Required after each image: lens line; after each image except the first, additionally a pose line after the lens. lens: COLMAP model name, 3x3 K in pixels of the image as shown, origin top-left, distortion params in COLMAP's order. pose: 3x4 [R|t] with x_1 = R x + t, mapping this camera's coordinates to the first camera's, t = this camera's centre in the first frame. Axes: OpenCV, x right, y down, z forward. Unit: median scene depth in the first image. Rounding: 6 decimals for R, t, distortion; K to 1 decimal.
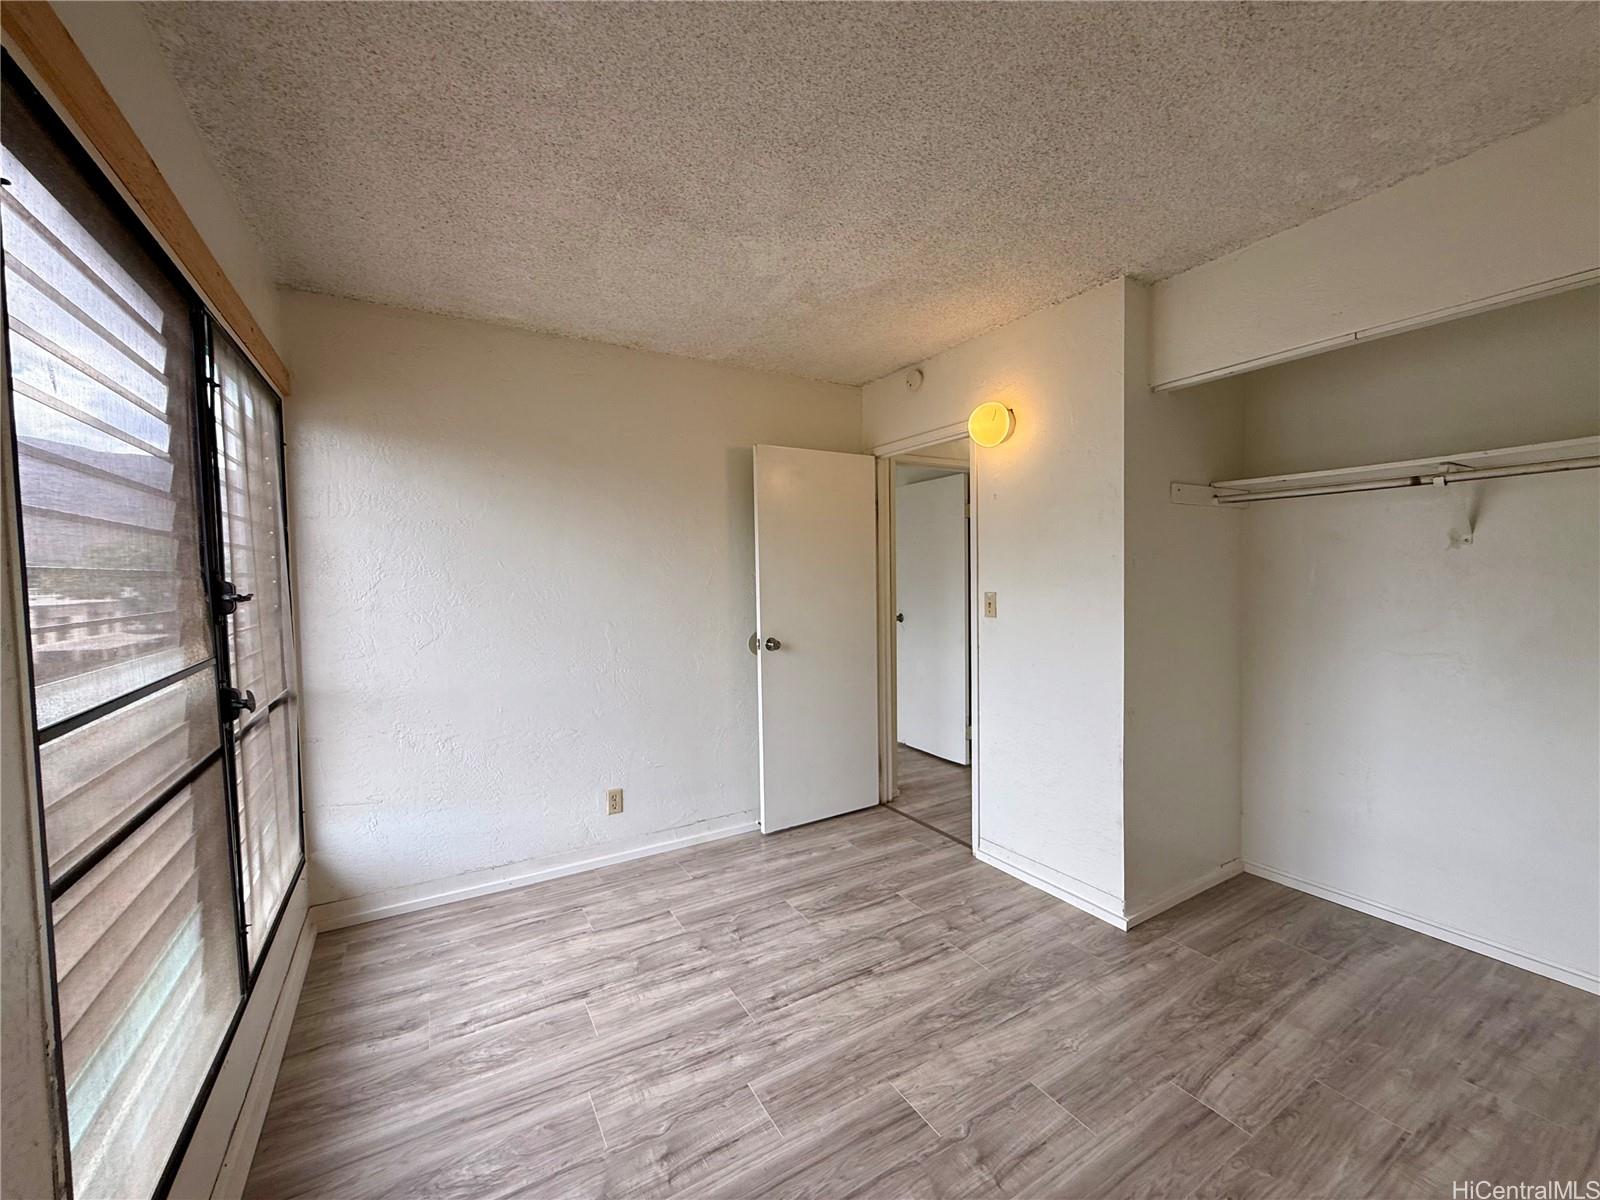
lens RADIAL K [[636.6, 0, 796.6], [0, 636.6, 601.4], [0, 0, 1]] dist [0.000542, -0.000080]
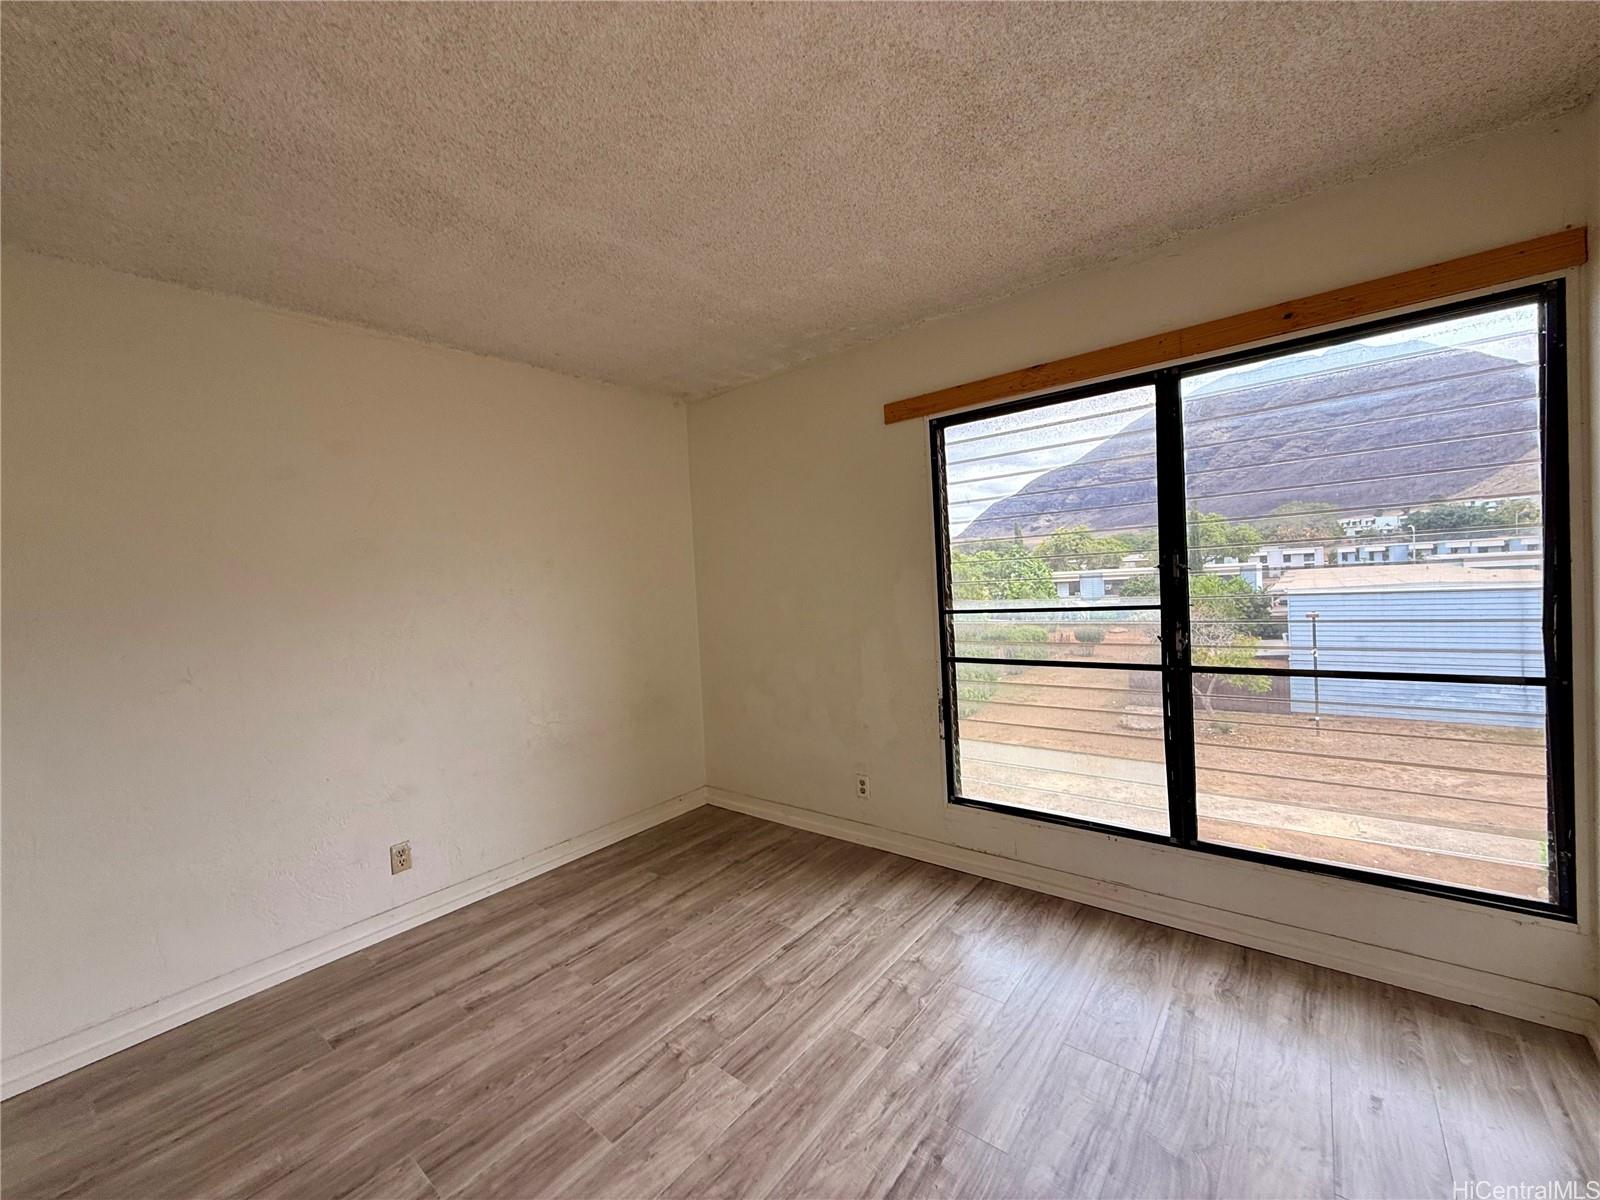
lens RADIAL K [[636.6, 0, 796.6], [0, 636.6, 601.4], [0, 0, 1]] dist [0.000542, -0.000080]
pose [[-0.934251, 0.080059, -0.347513, 0.368857], [0.055827, 0.995294, 0.079207, -0.078919], [0.352219, 0.054598, -0.934324, 1.865475]]
